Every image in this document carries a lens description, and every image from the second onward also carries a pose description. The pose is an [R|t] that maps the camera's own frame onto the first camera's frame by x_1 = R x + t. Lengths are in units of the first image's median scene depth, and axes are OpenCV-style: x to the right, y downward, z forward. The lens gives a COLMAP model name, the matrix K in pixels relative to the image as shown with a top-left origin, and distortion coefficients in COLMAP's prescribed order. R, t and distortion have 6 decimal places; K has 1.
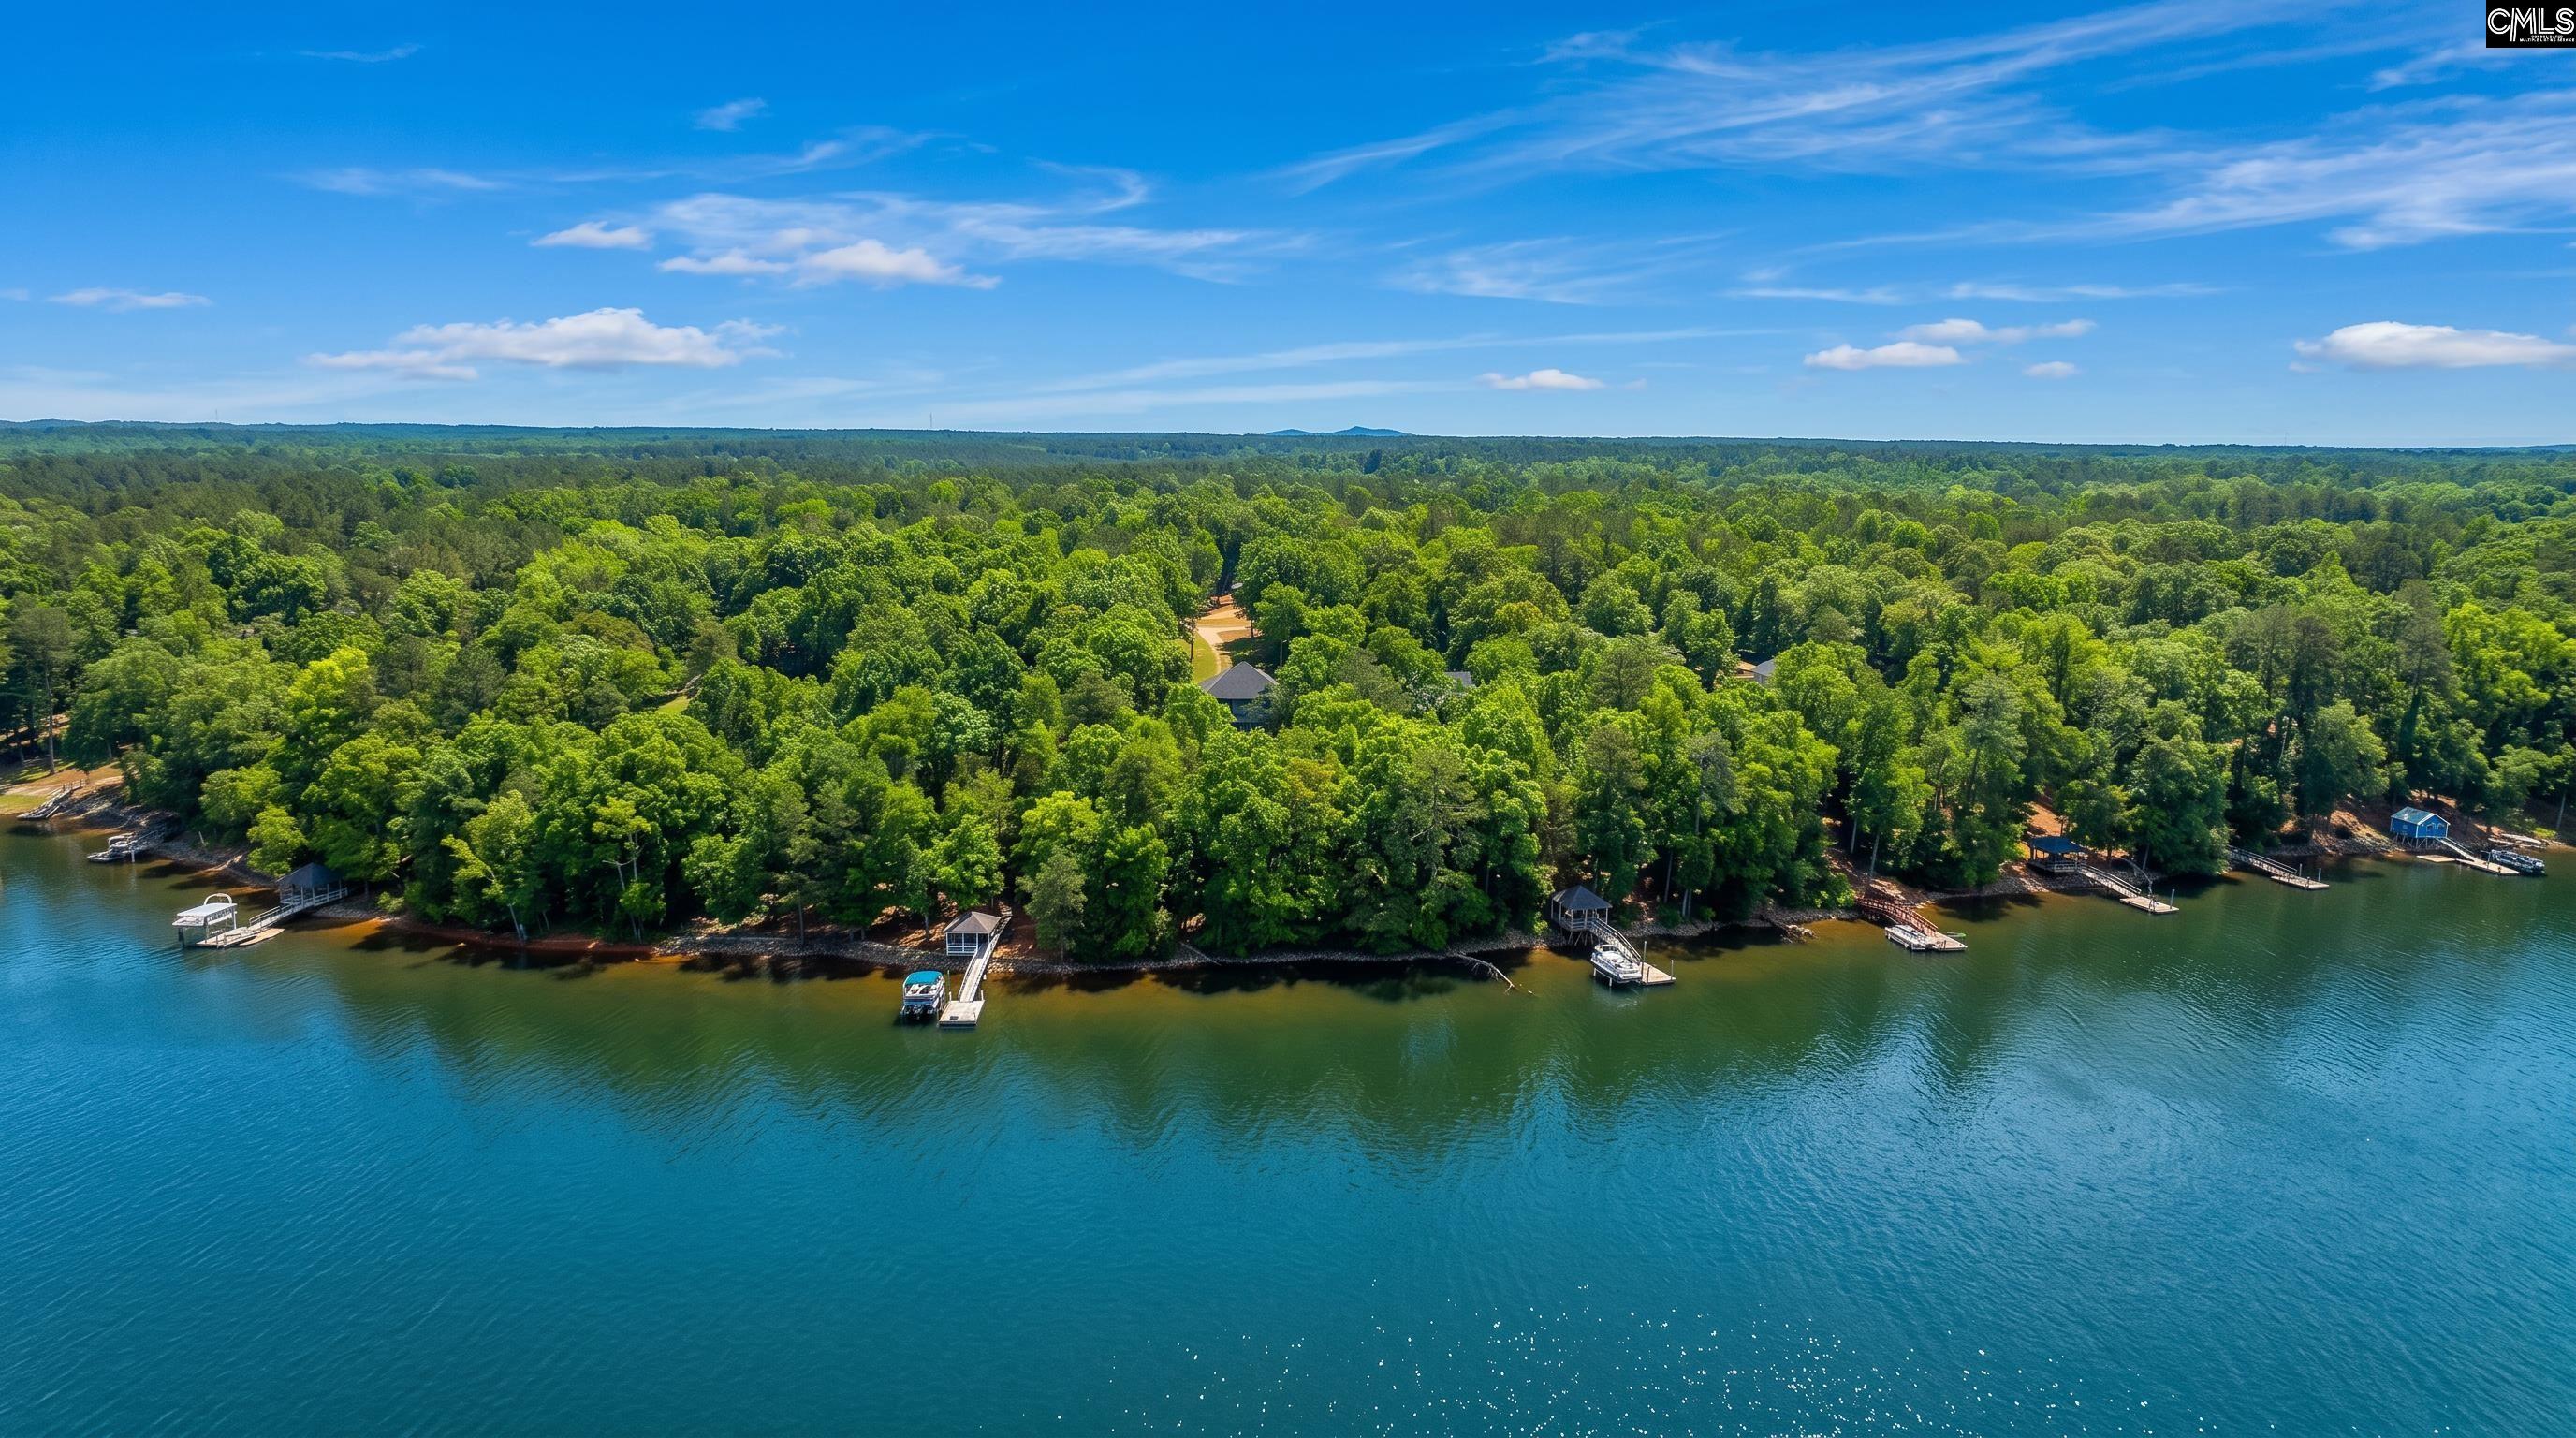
lens RADIAL K [[1792.8, 0, 1288.9], [0, 1792.8, 761.2], [0, 0, 1]] dist [-0.007126, -0.001218]
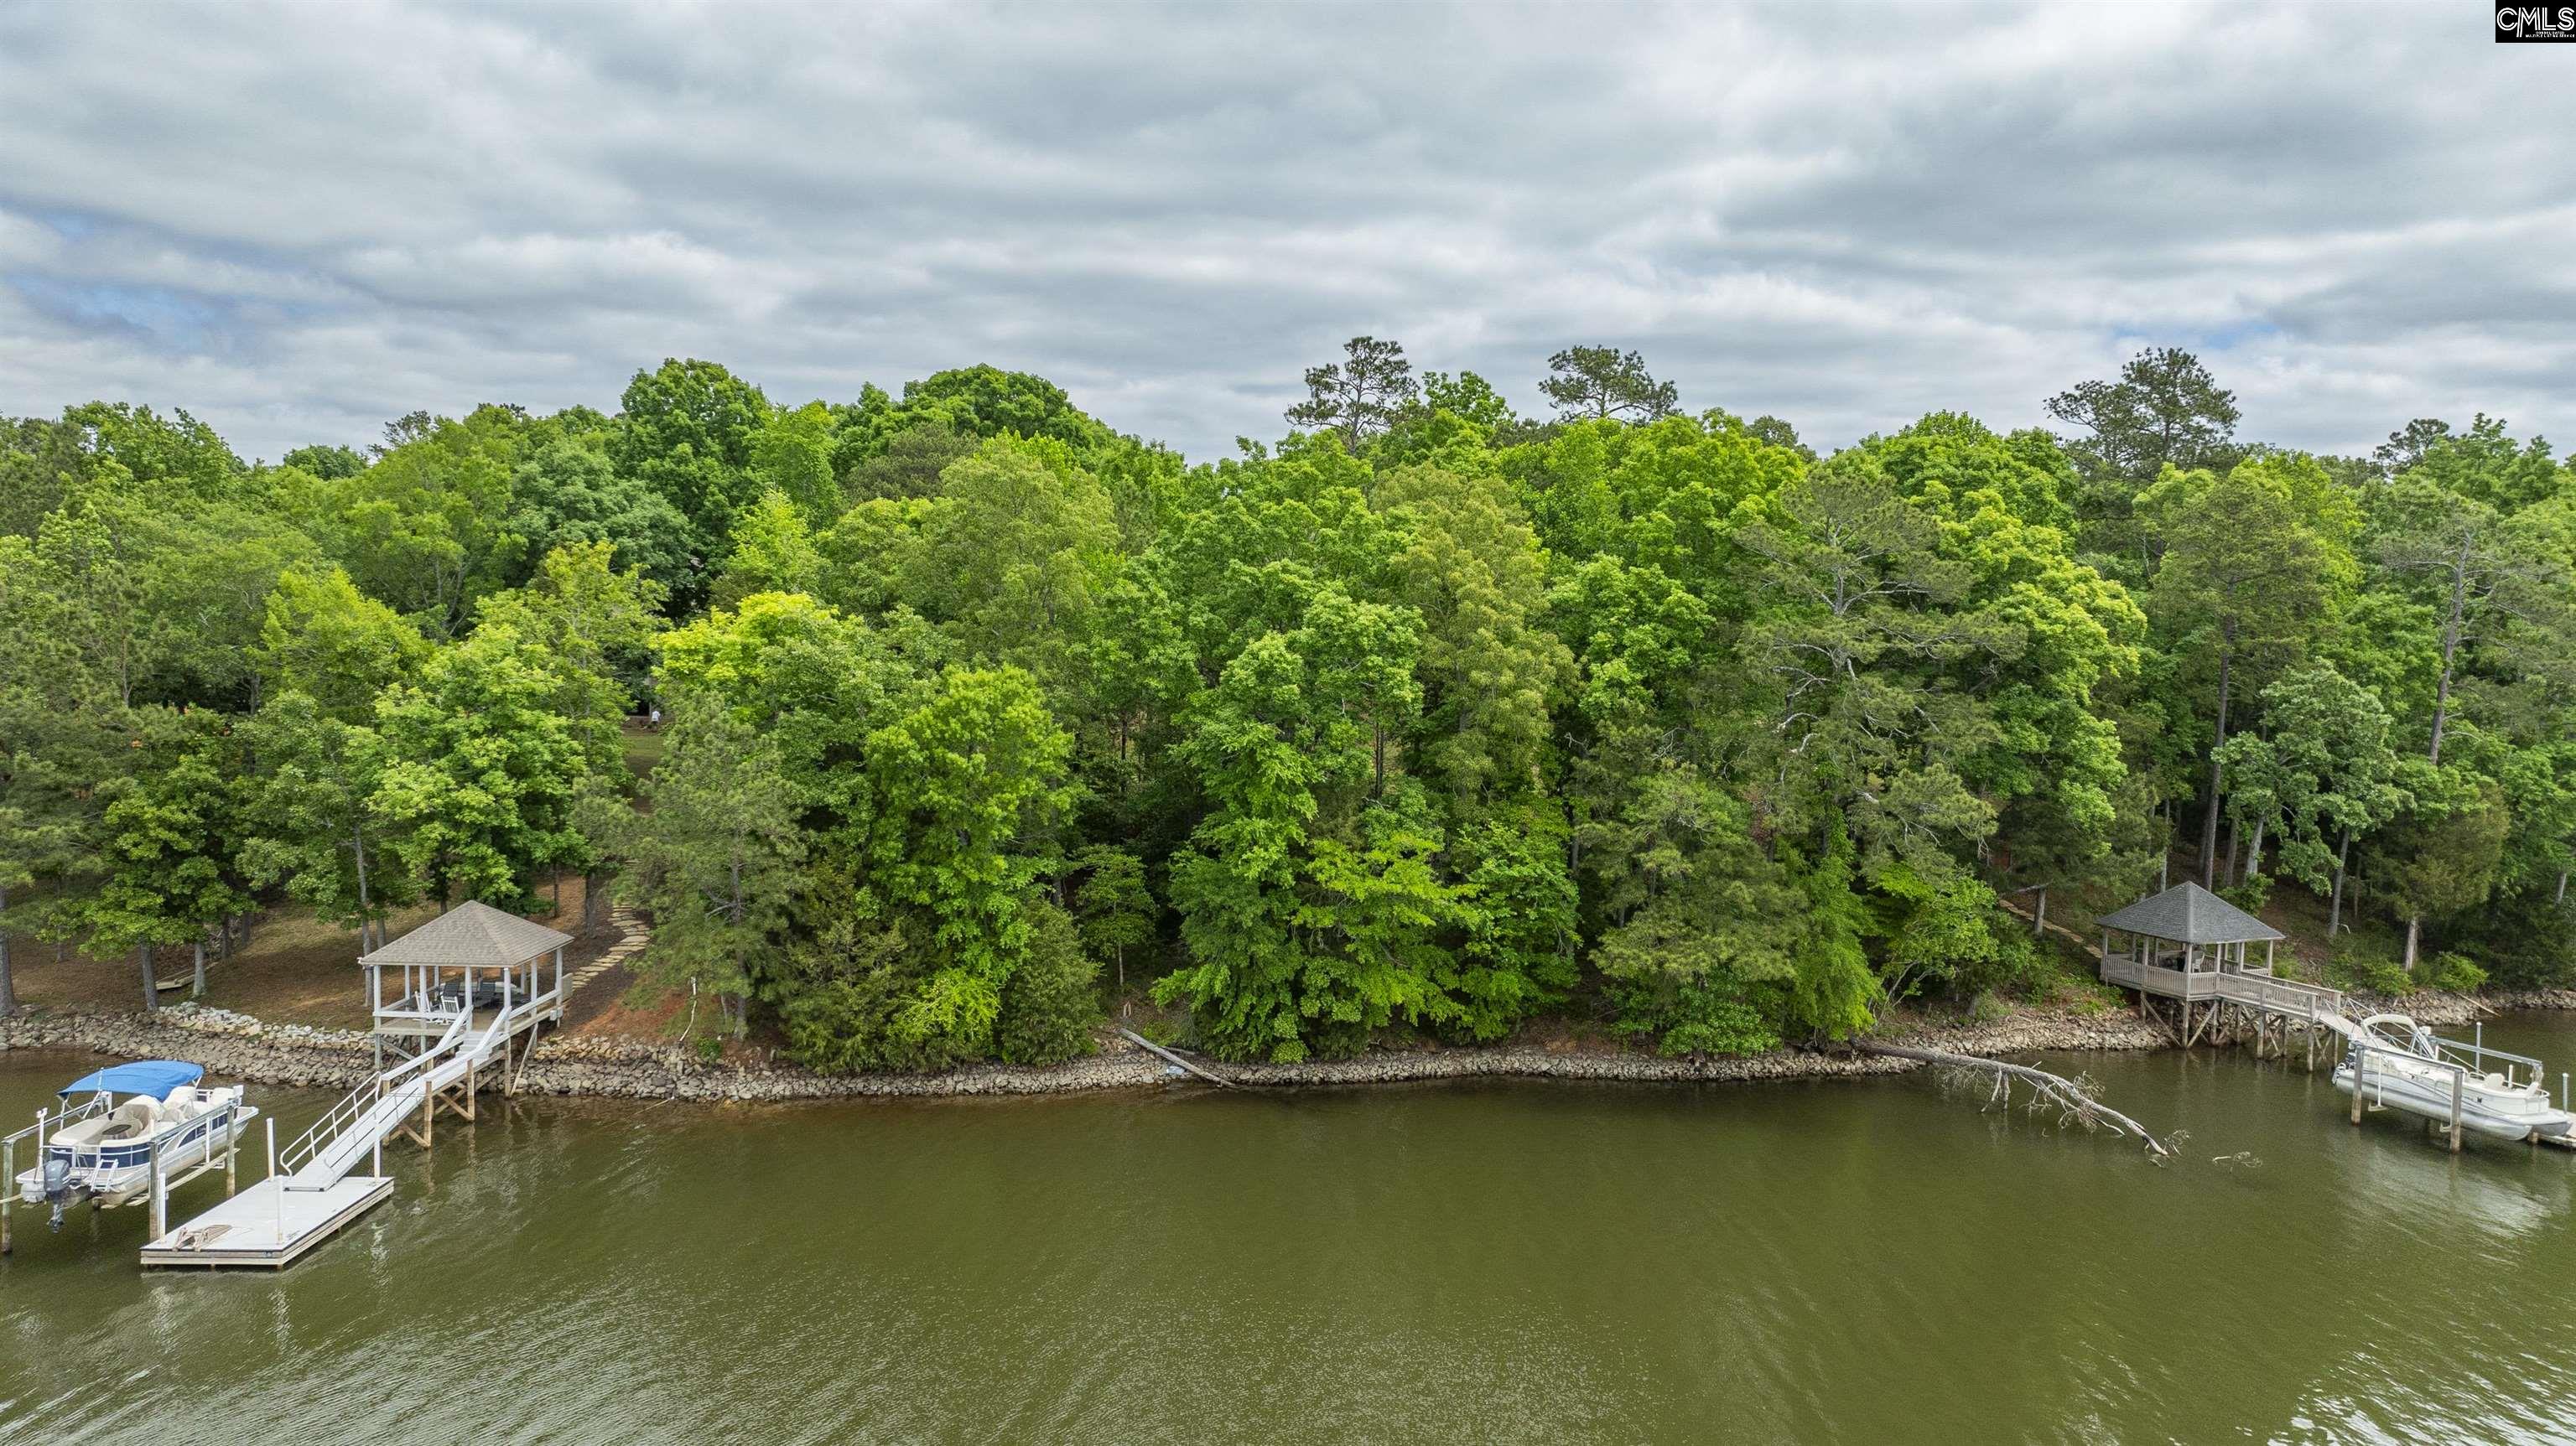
lens RADIAL K [[1837.9, 0, 1288.0], [0, 1837.9, 723.0], [0, 0, 1]] dist [-0.010130, -0.001579]
pose [[0.999968, 0.006428, 0.004853, -0.026089], [-0.005756, 0.991799, -0.127678, 0.084247], [-0.005634, 0.127646, 0.991804, 0.605230]]
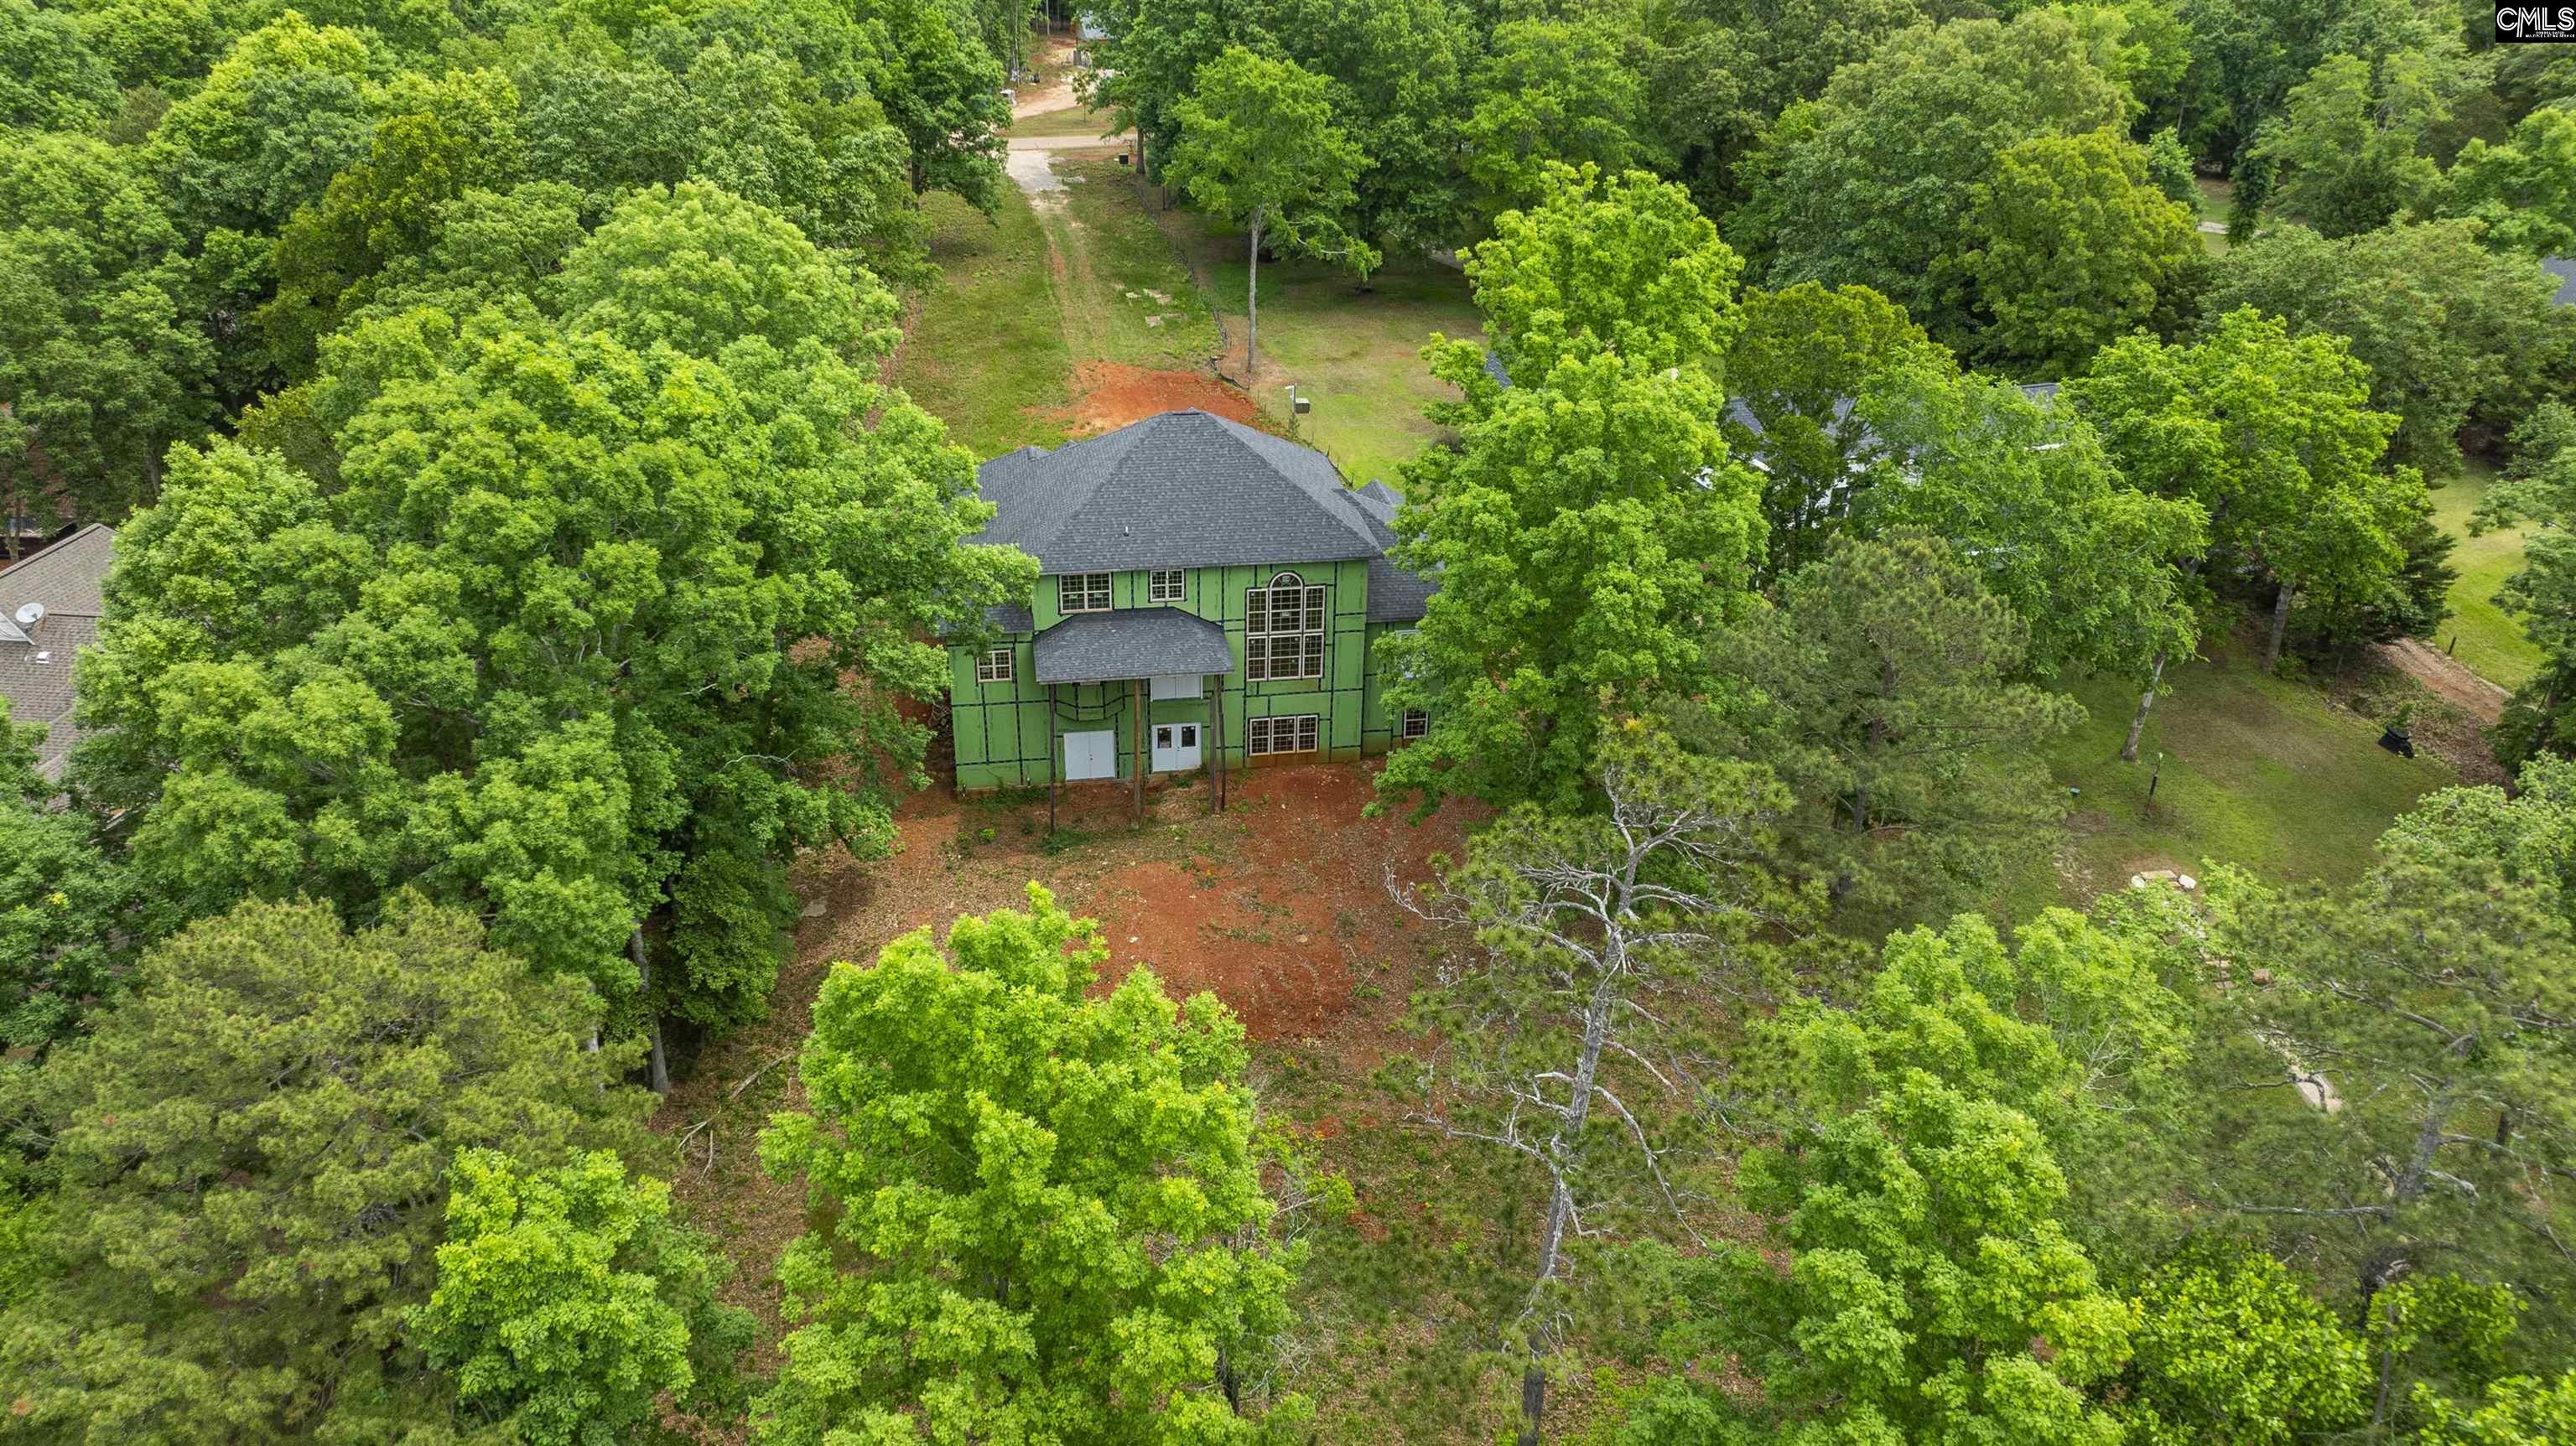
lens RADIAL K [[1837.9, 0, 1288.0], [0, 1837.9, 723.0], [0, 0, 1]] dist [-0.010130, -0.001579]
pose [[0.995258, -0.040471, 0.088448, -0.044327], [0.015353, 0.963293, 0.268012, -0.100799], [-0.096048, -0.265384, 0.959347, 0.905339]]
